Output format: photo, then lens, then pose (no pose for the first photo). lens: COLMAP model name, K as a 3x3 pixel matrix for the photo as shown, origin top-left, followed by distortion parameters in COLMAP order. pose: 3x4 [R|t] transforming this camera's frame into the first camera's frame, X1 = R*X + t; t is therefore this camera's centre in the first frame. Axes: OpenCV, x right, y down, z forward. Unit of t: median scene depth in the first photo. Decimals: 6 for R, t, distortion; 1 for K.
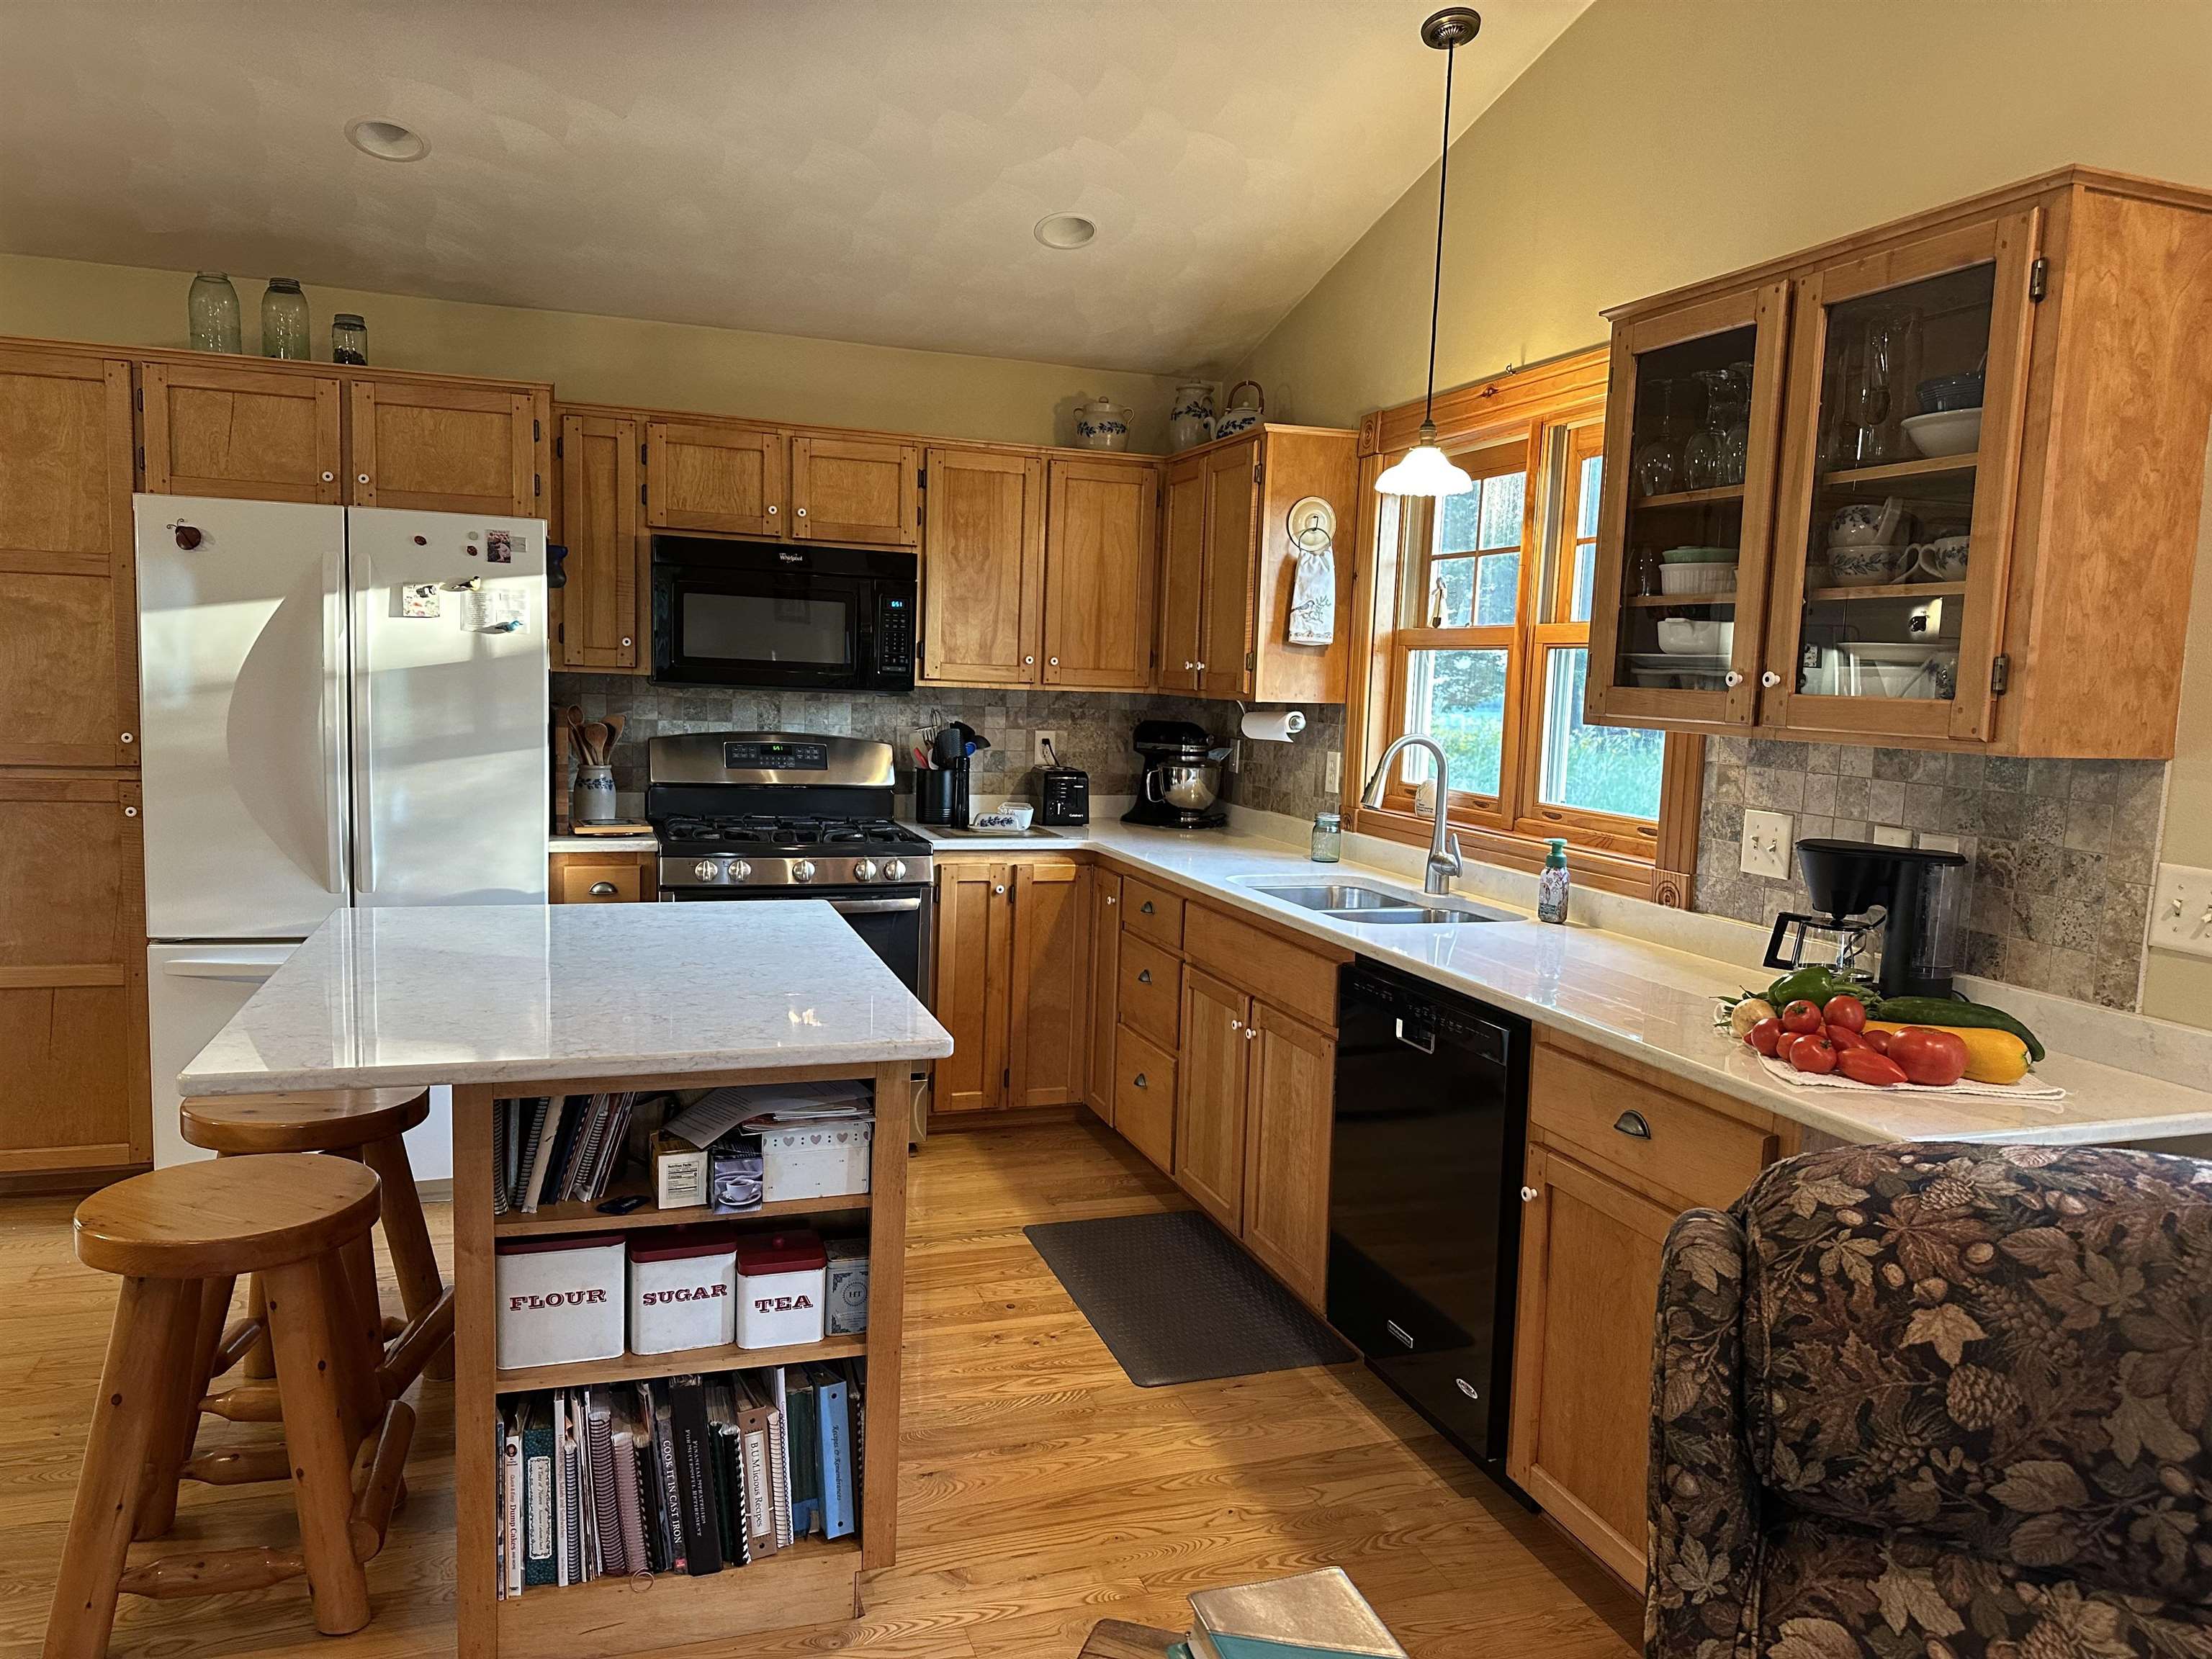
lens RADIAL K [[1550.6, 0, 1114.0], [0, 1550.6, 825.8], [0, 0, 1]] dist [0.046481, -0.037224]
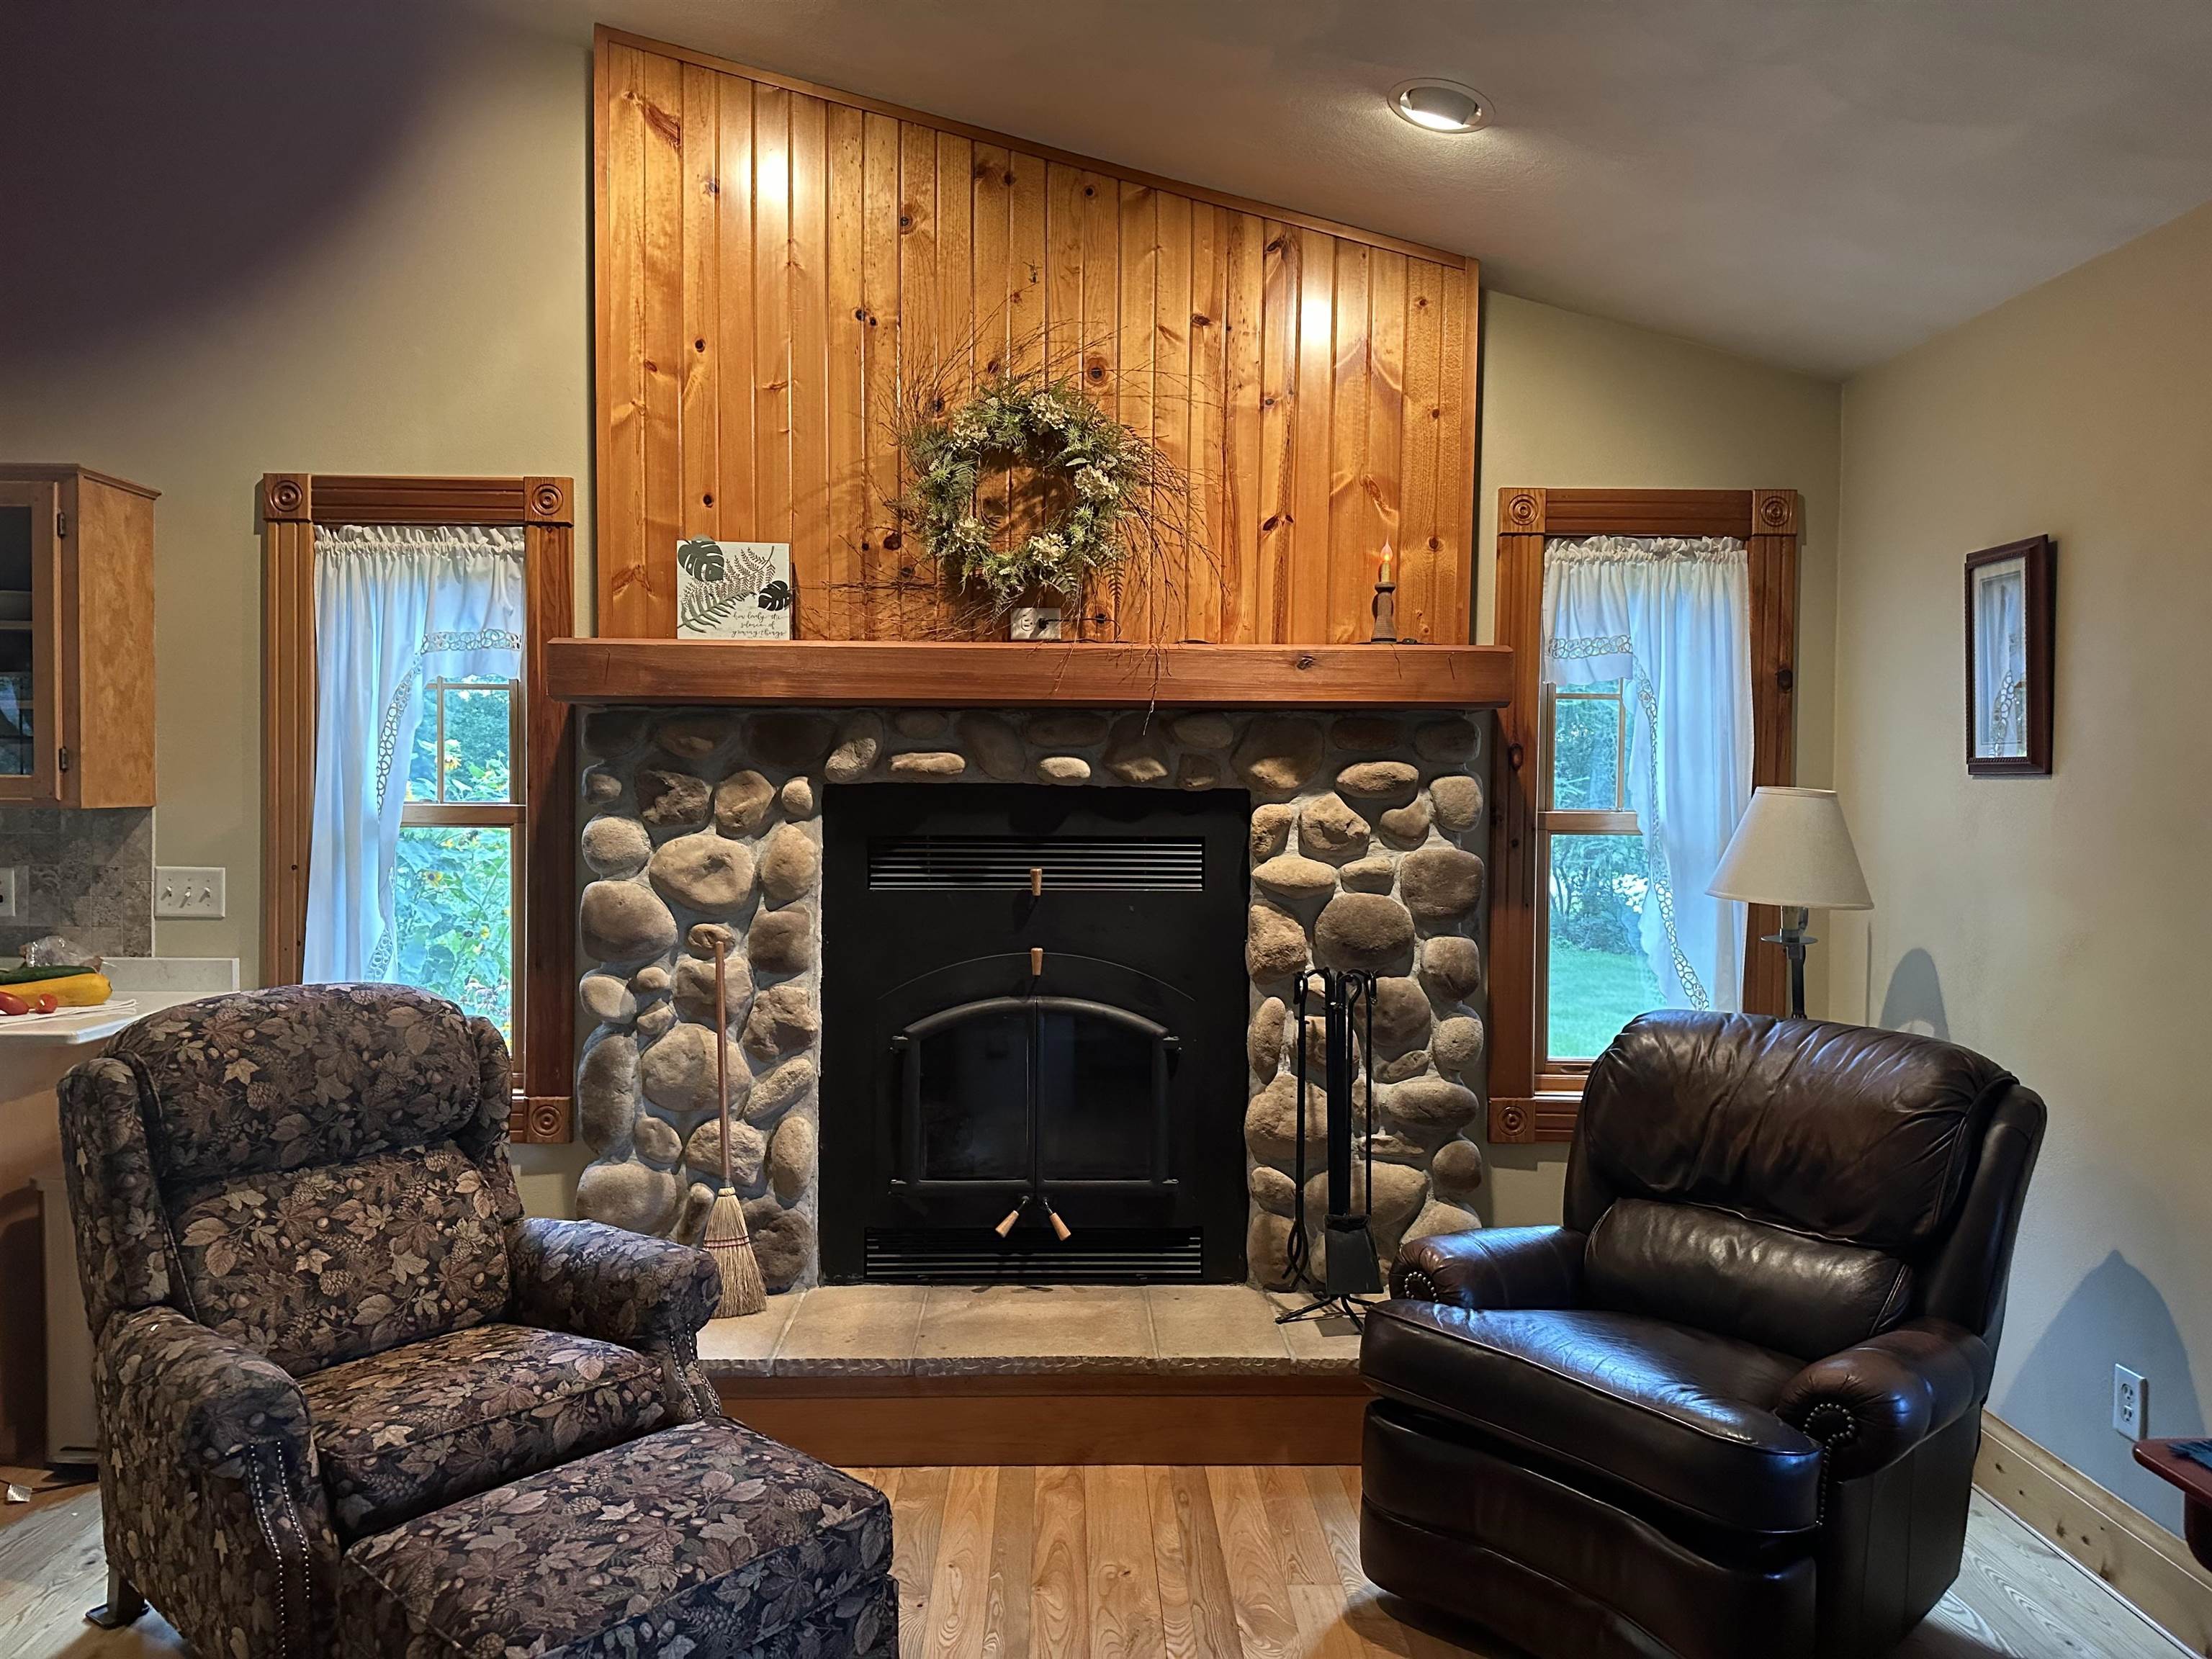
lens RADIAL K [[1550.6, 0, 1091.2], [0, 1550.6, 825.7], [0, 0, 1]] dist [0.046481, -0.037224]
pose [[0.315462, -0.060197, 0.947027, -0.617287], [0.099008, 0.994627, 0.030242, 0.027794], [-0.943759, 0.084223, 0.319727, -0.501633]]
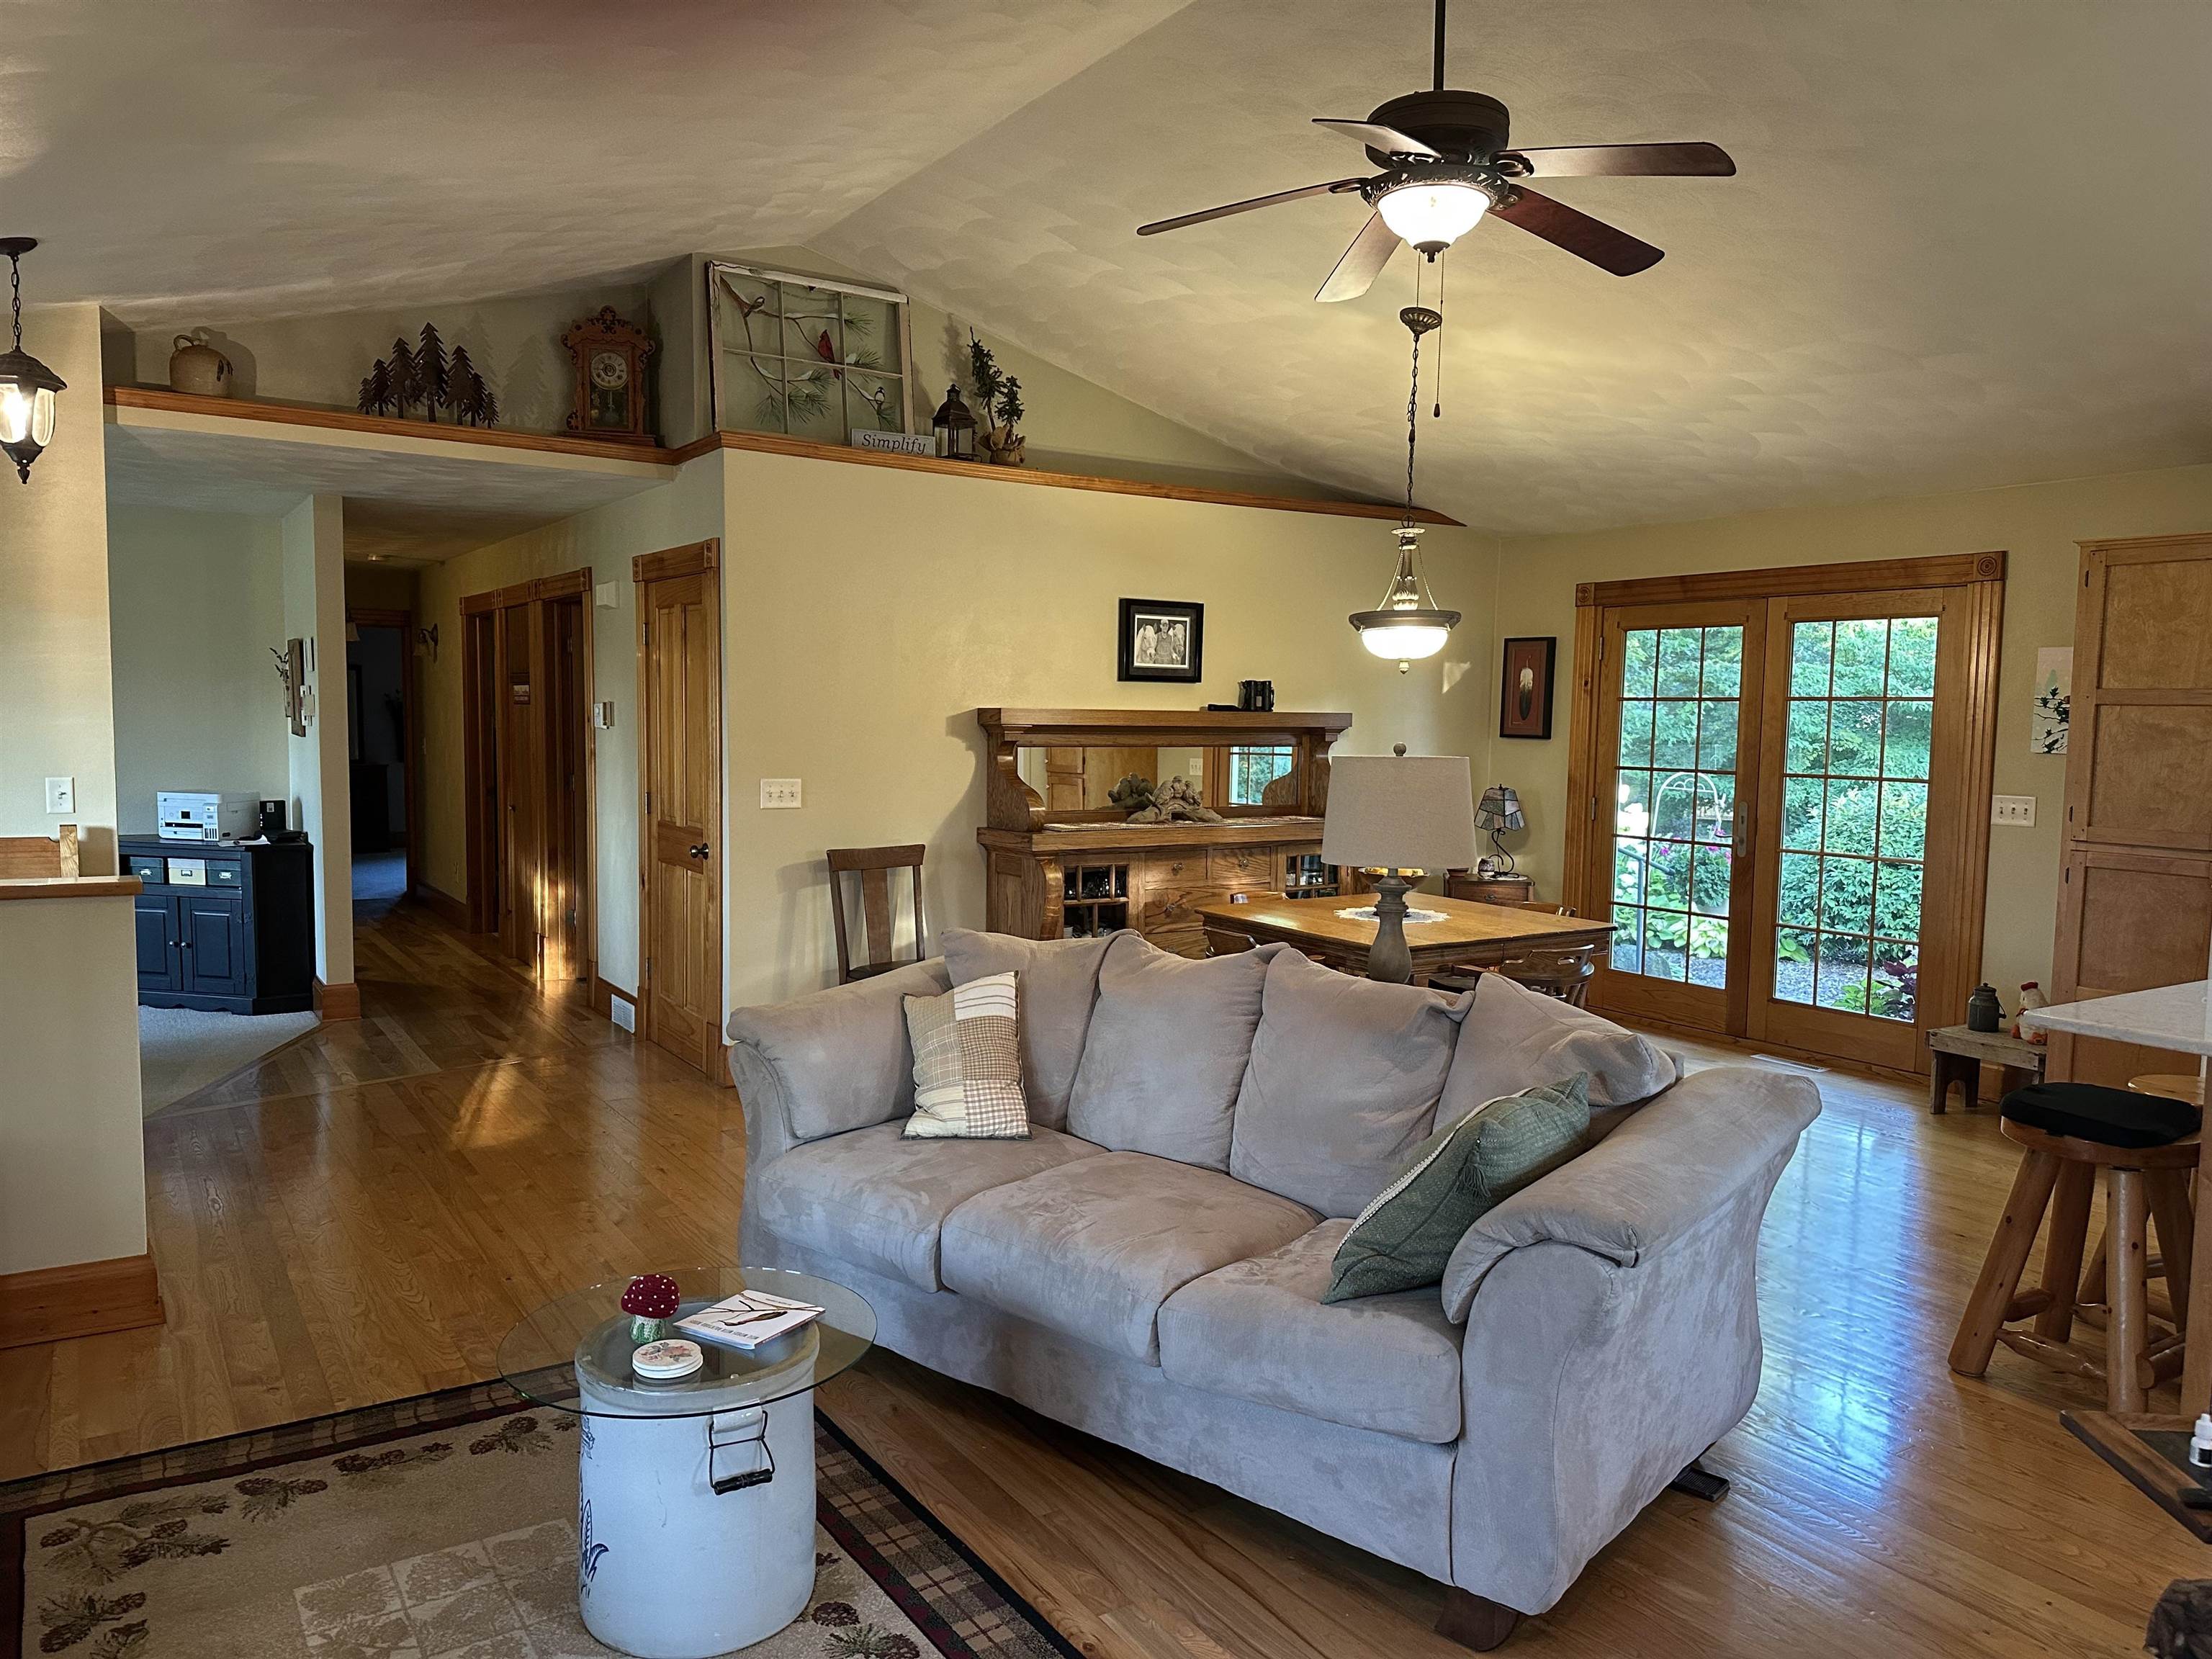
lens RADIAL K [[1550.6, 0, 1102.1], [0, 1550.6, 837.1], [0, 0, 1]] dist [0.046481, -0.037224]
pose [[0.239456, 0.052520, -0.969486, 0.705328], [-0.108385, 0.993741, 0.027063, 0.026072], [0.964839, 0.098597, 0.243650, -0.350734]]
